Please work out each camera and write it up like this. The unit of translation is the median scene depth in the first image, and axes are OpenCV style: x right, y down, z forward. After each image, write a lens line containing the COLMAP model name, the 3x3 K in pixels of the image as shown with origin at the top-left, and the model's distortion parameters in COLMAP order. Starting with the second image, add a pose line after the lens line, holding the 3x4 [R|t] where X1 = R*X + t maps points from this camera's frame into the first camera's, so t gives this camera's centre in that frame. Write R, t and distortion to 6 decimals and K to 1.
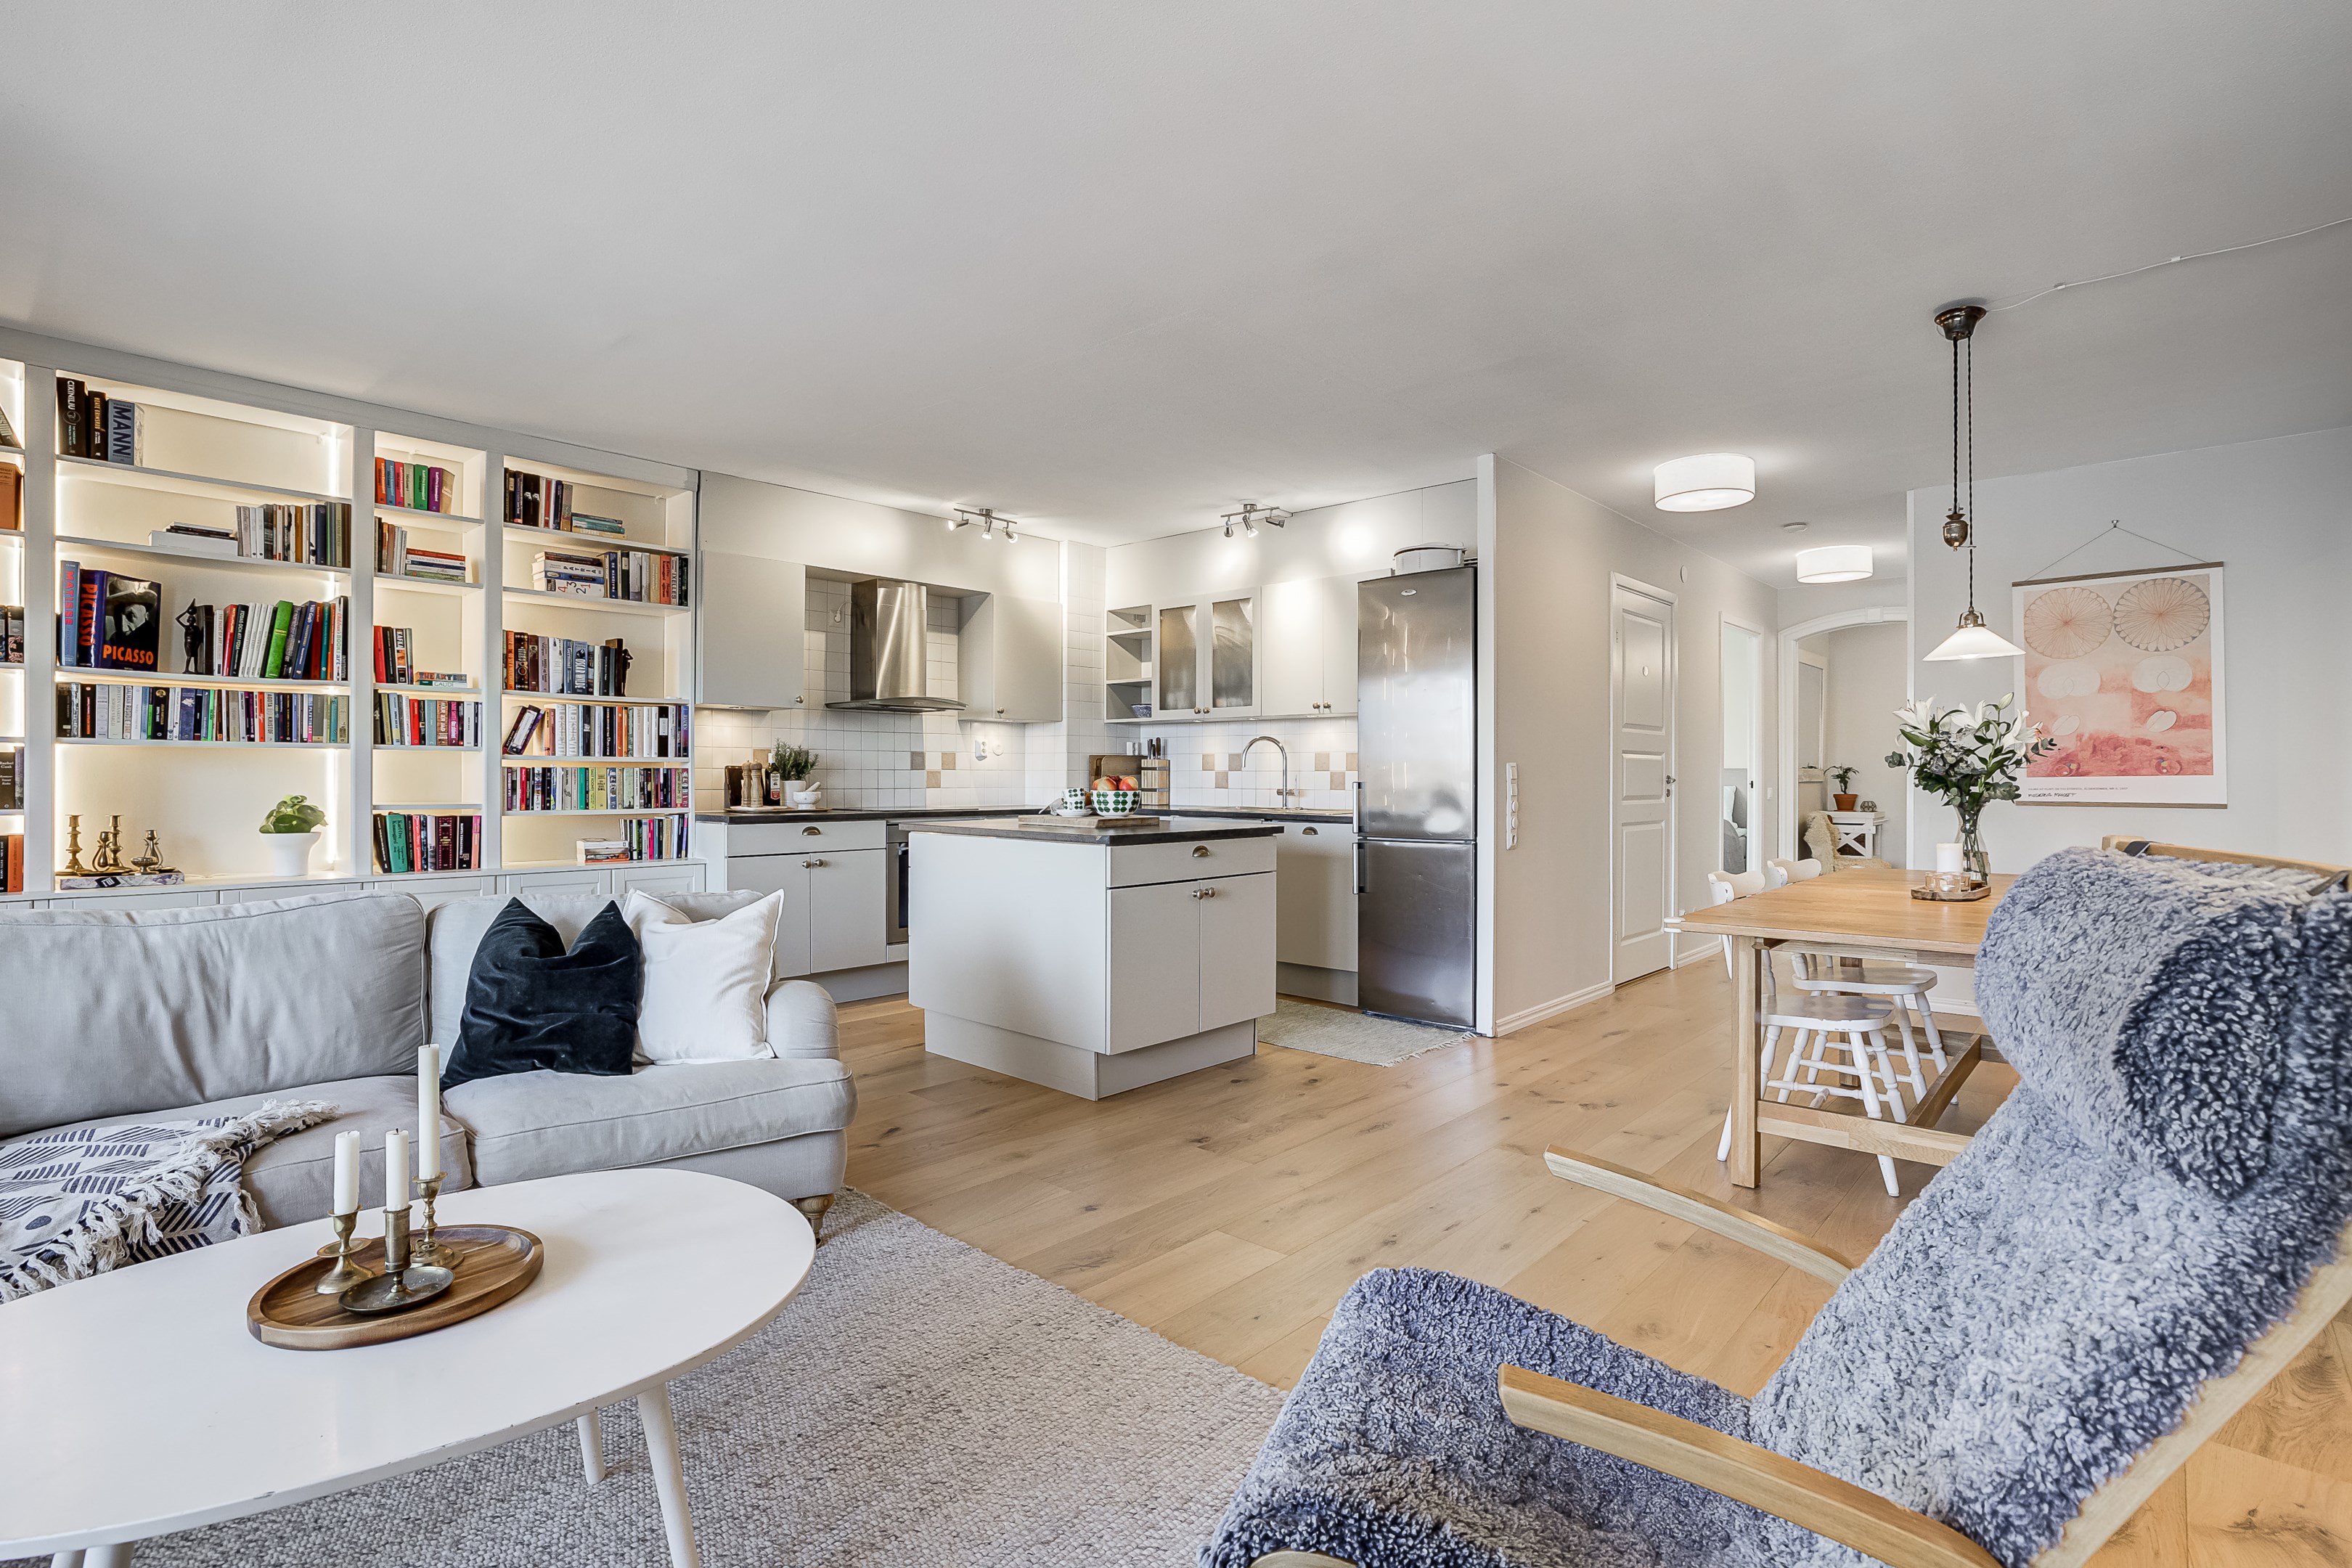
lens RADIAL K [[1133.0, 0, 1167.1], [0, 1133.0, 776.9], [0, 0, 1]] dist [-0.031543, 0.010491]
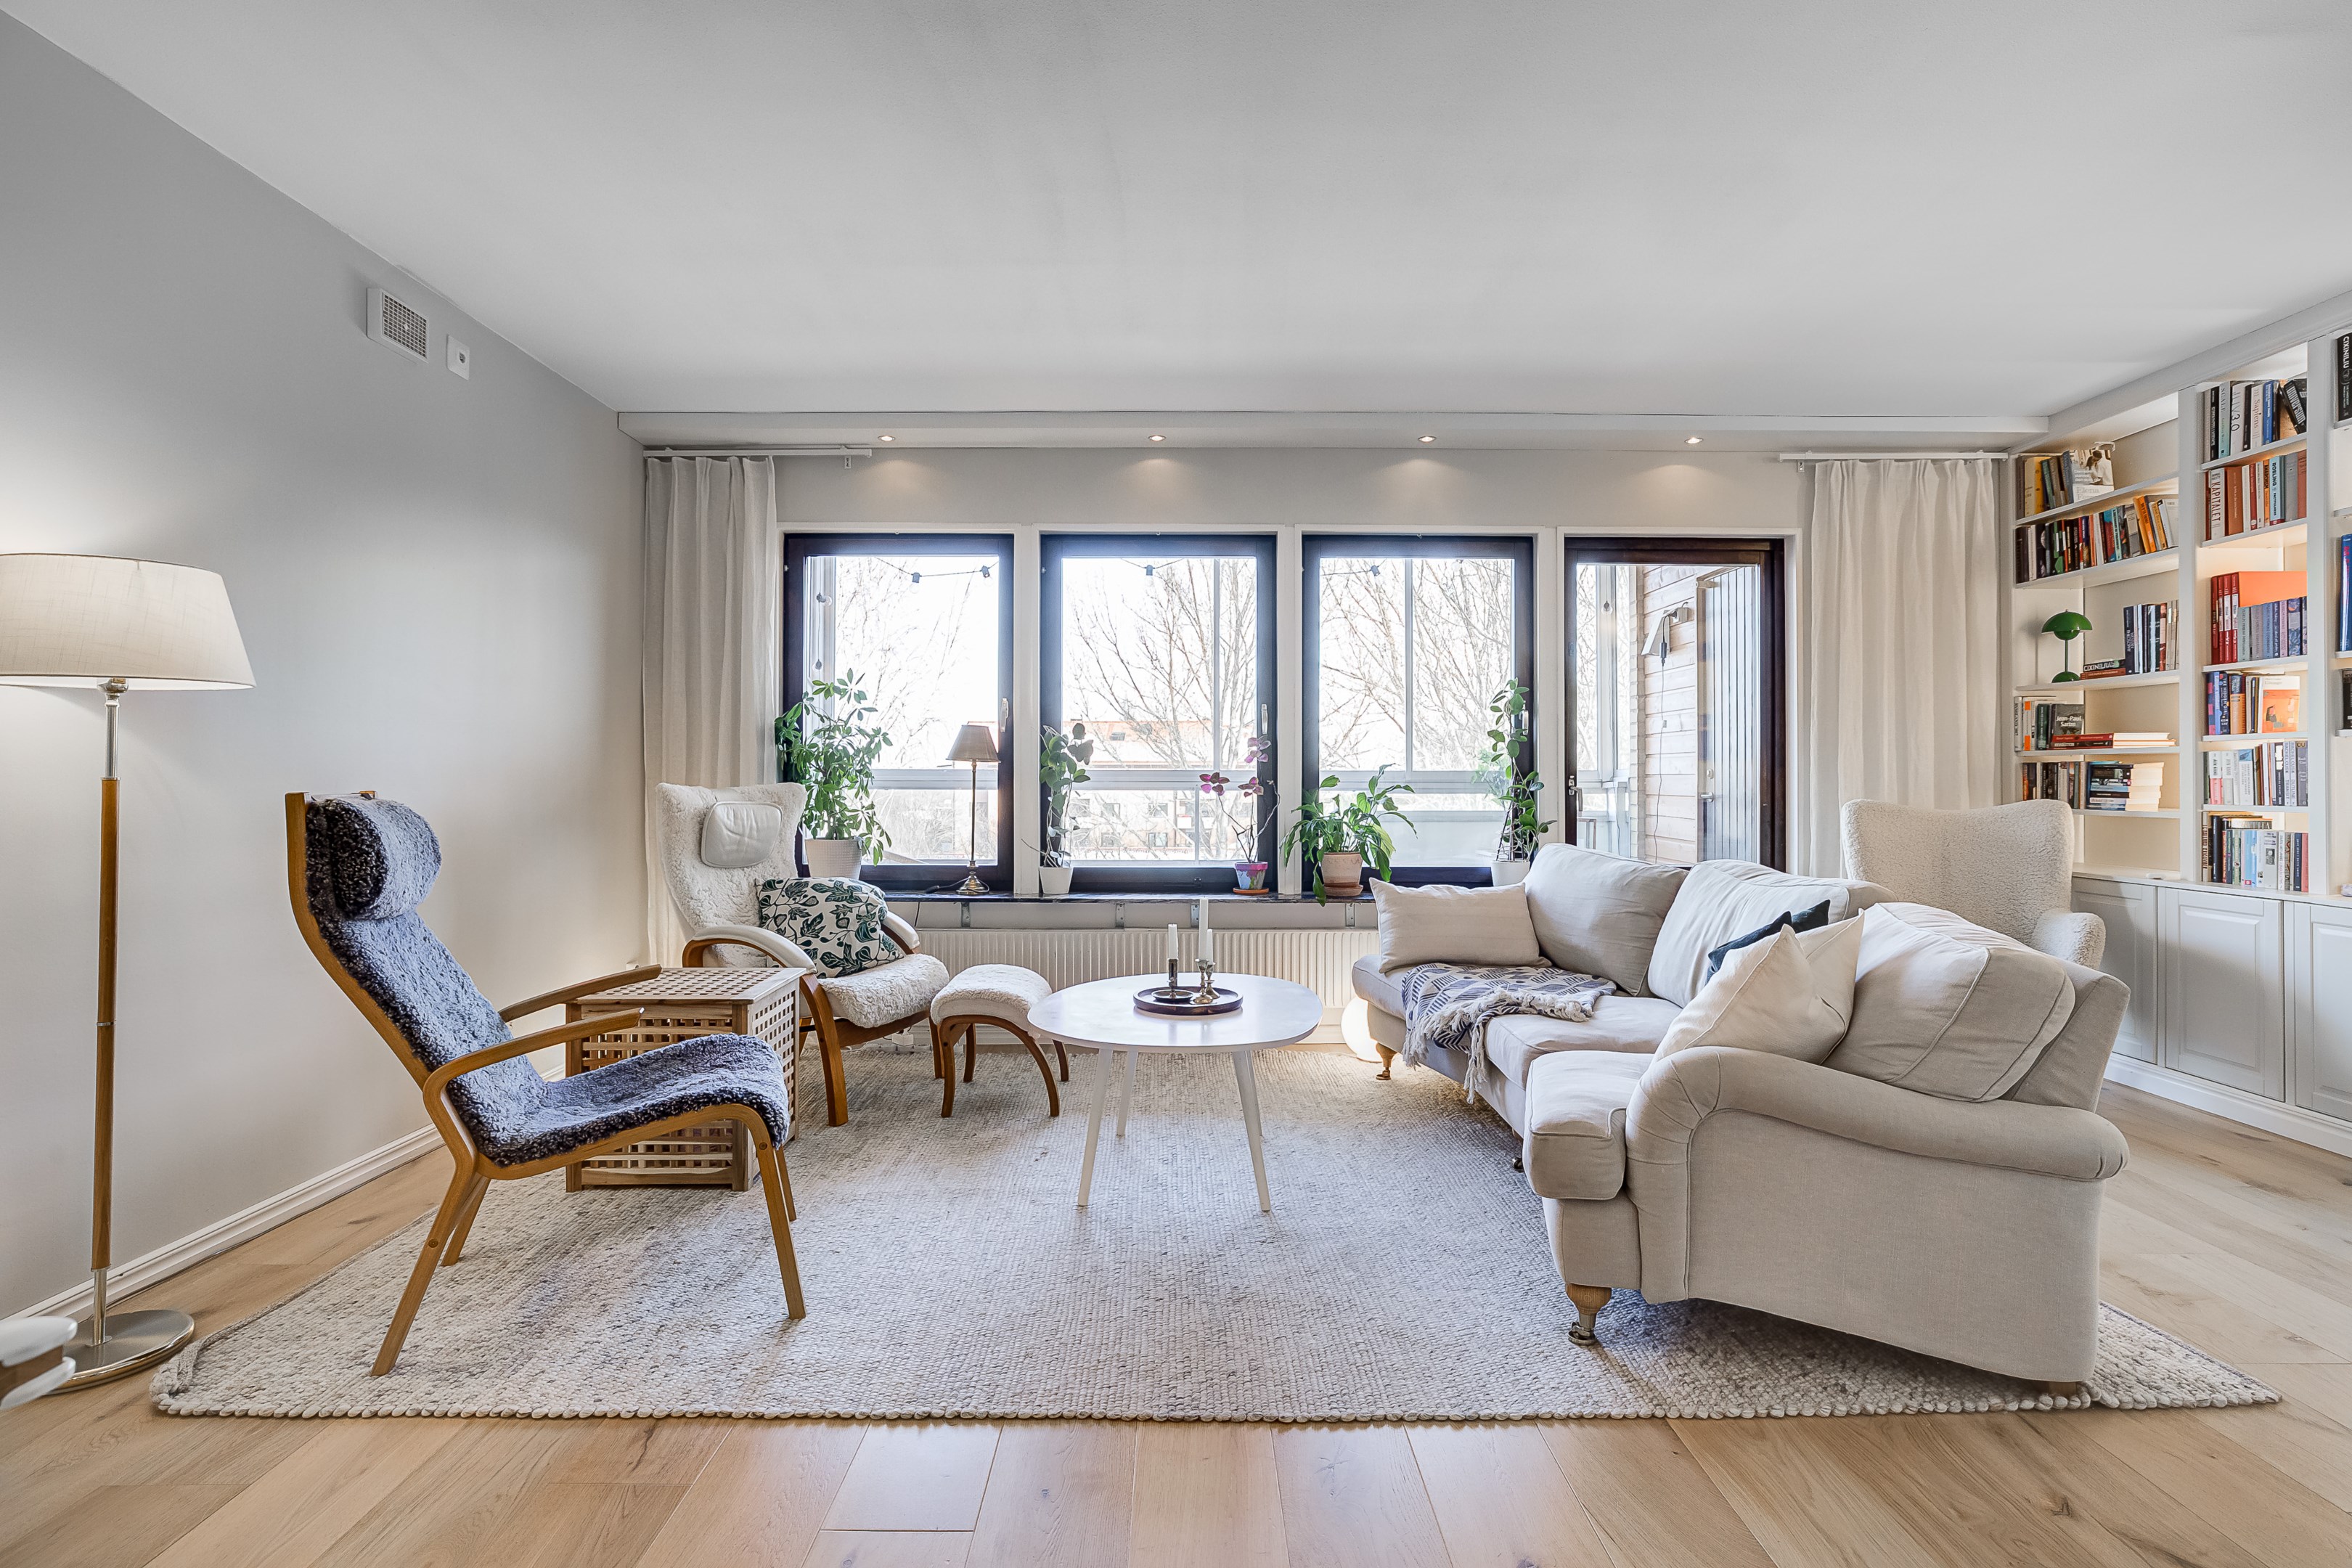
lens RADIAL K [[1133.0, 0, 1183.8], [0, 1133.0, 784.3], [0, 0, 1]] dist [-0.031543, 0.010491]
pose [[-0.729929, 0.000113, -0.683523, 0.239750], [-0.003514, 0.999986, 0.003919, 0.006915], [0.683514, 0.005263, -0.729918, 0.746127]]
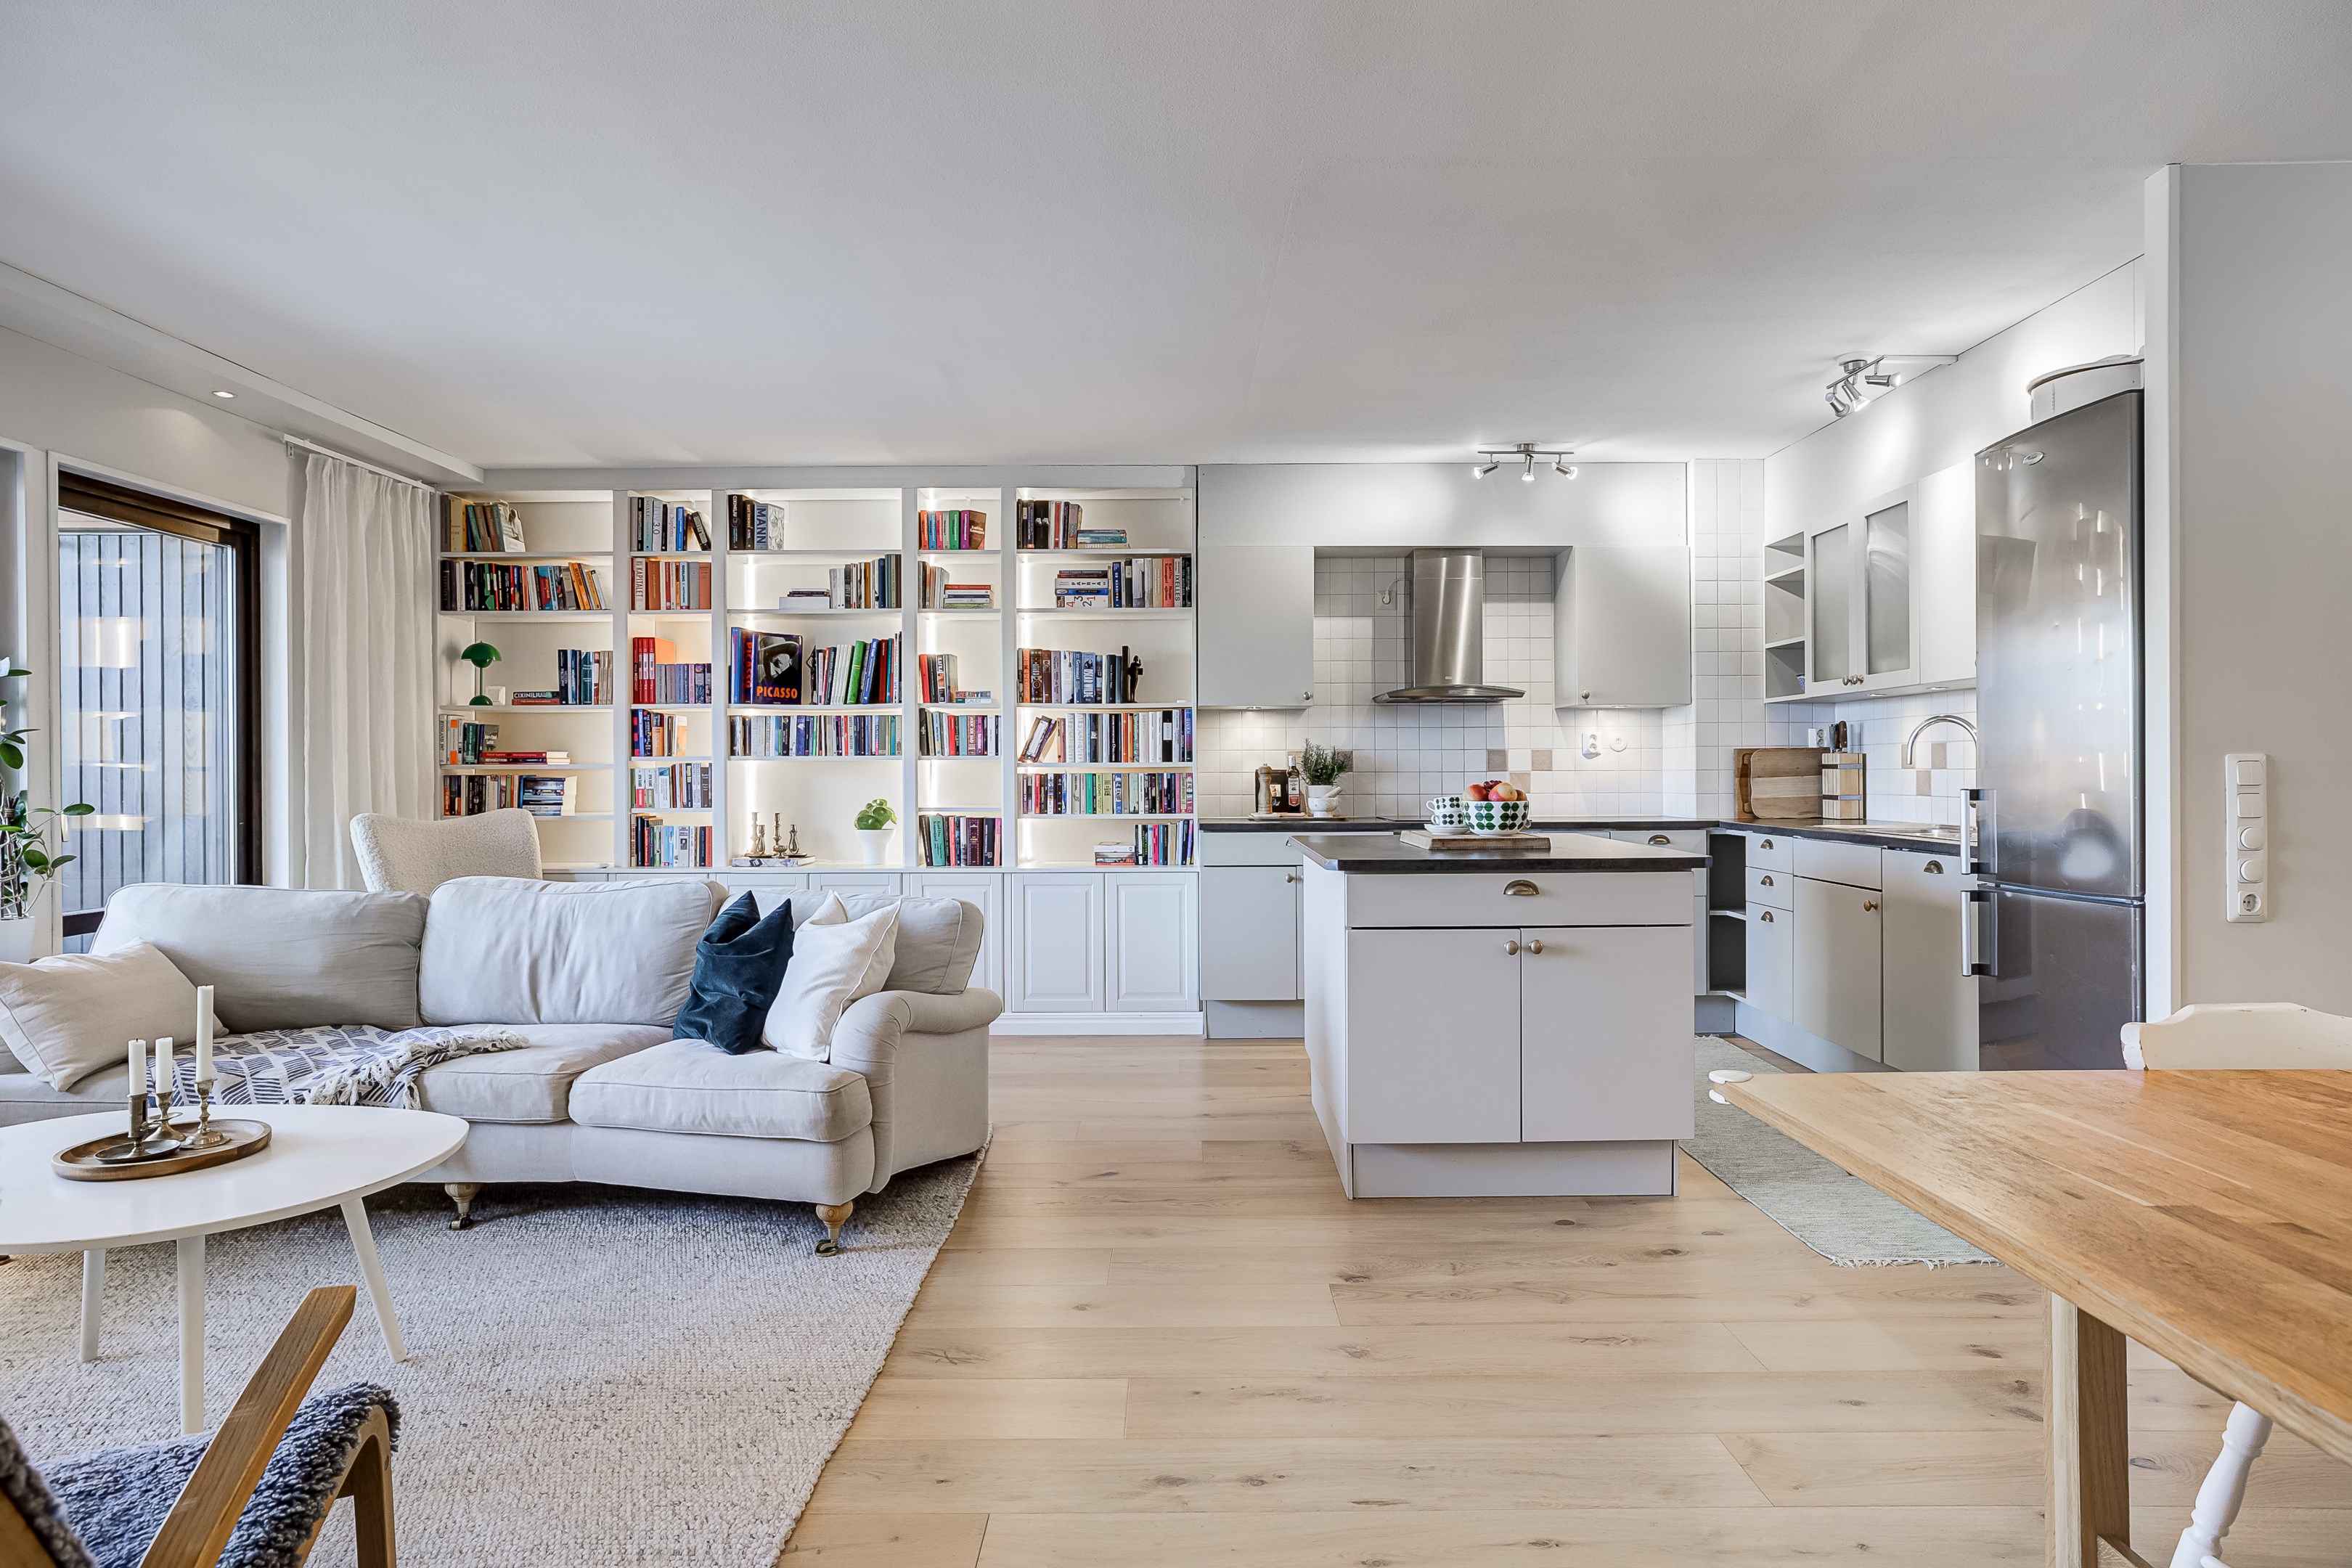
lens RADIAL K [[1278.4, 0, 1166.9], [0, 1278.4, 781.2], [0, 0, 1]] dist [-0.032328, 0.021049]
pose [[0.674027, -0.001889, -0.738704, 0.391357], [0.005833, 0.999979, 0.002766, -0.003869], [0.738683, -0.006173, 0.674024, 0.245835]]
